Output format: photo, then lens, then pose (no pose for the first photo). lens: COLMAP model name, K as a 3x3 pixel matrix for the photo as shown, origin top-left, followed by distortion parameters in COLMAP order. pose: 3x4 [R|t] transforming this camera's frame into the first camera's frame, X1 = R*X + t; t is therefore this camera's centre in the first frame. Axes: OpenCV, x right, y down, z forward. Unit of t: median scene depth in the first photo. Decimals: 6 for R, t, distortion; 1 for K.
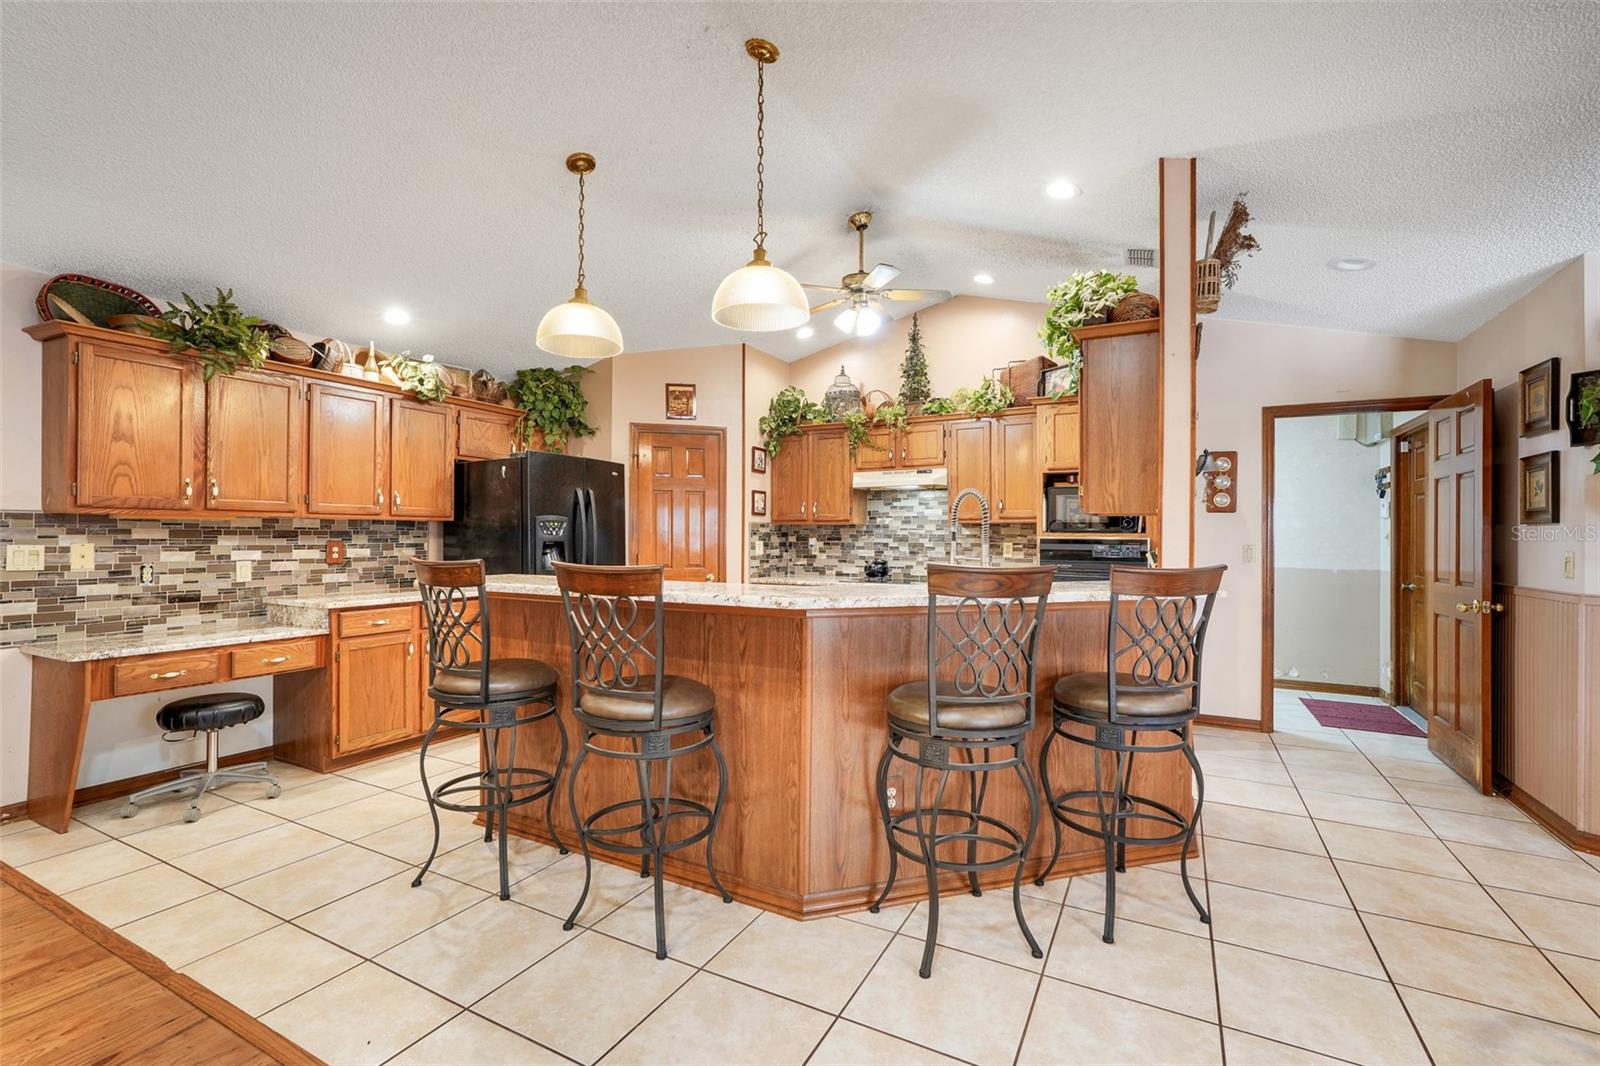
lens RADIAL K [[706.4, 0, 799.4], [0, 706.4, 535.2], [0, 0, 1]] dist [-0.014677, 0.007932]
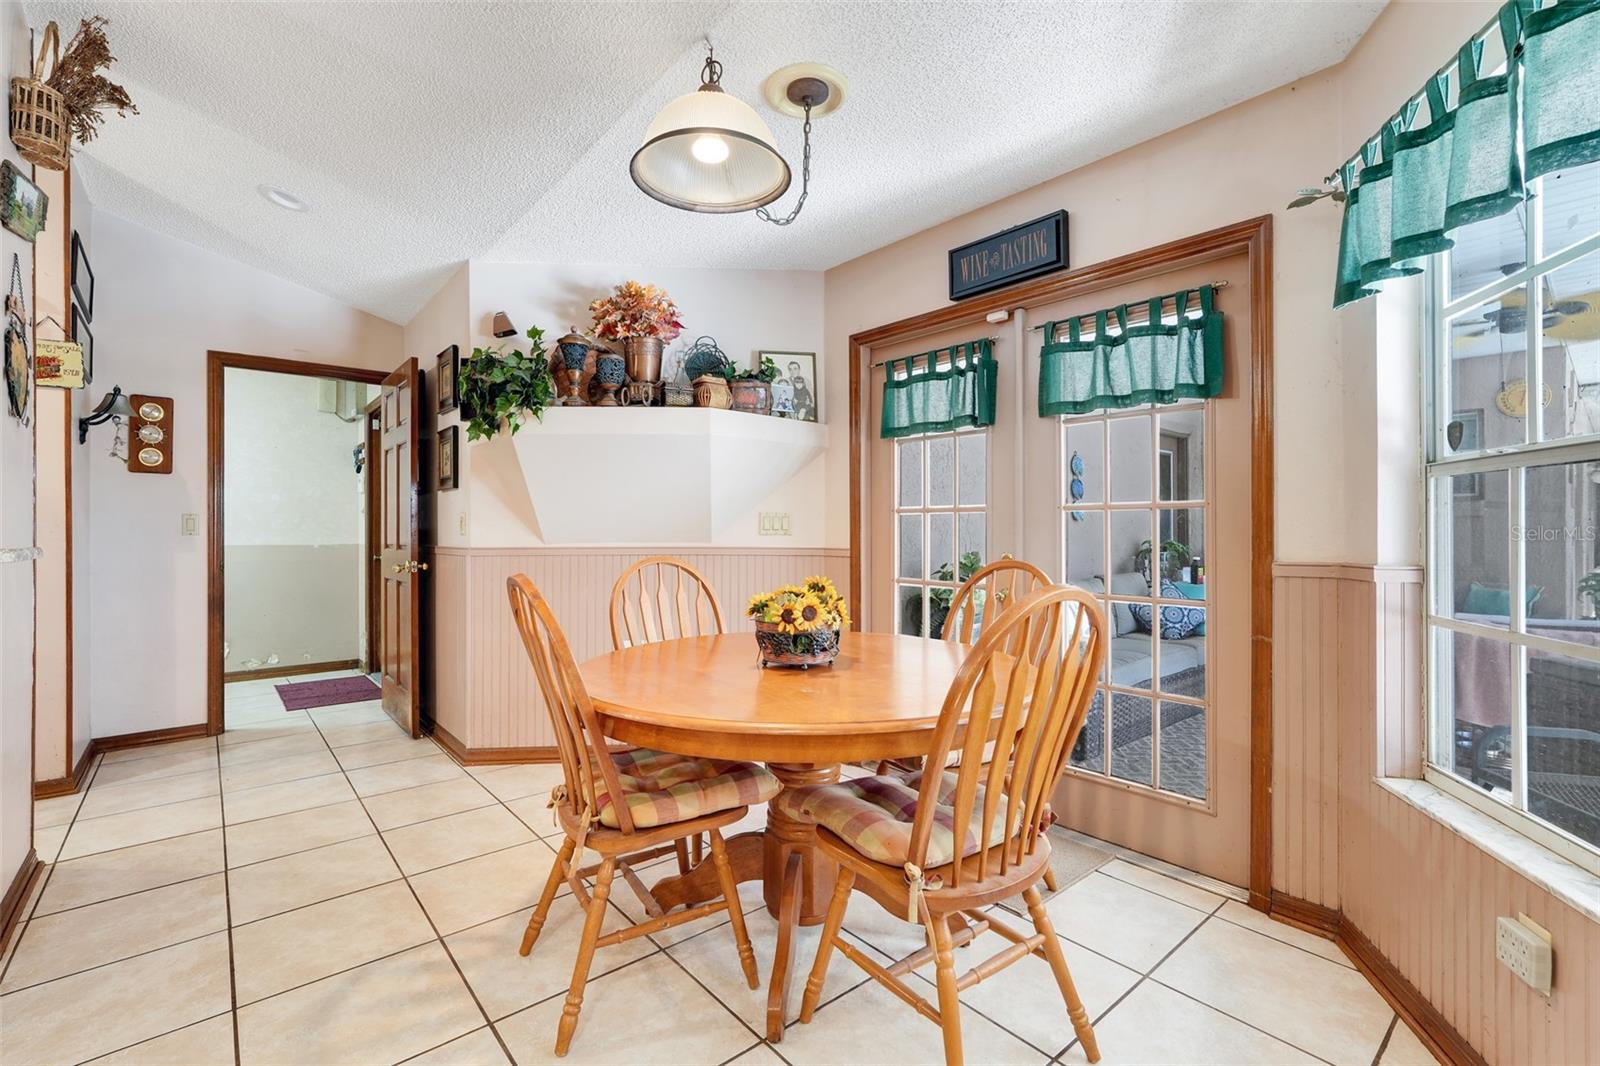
lens RADIAL K [[706.4, 0, 797.6], [0, 706.4, 526.4], [0, 0, 1]] dist [-0.014677, 0.007932]
pose [[0.370379, -0.005739, 0.928863, 0.147996], [0.005861, 0.999975, 0.003842, 0.031653], [-0.928862, 0.004021, 0.370403, 0.034721]]
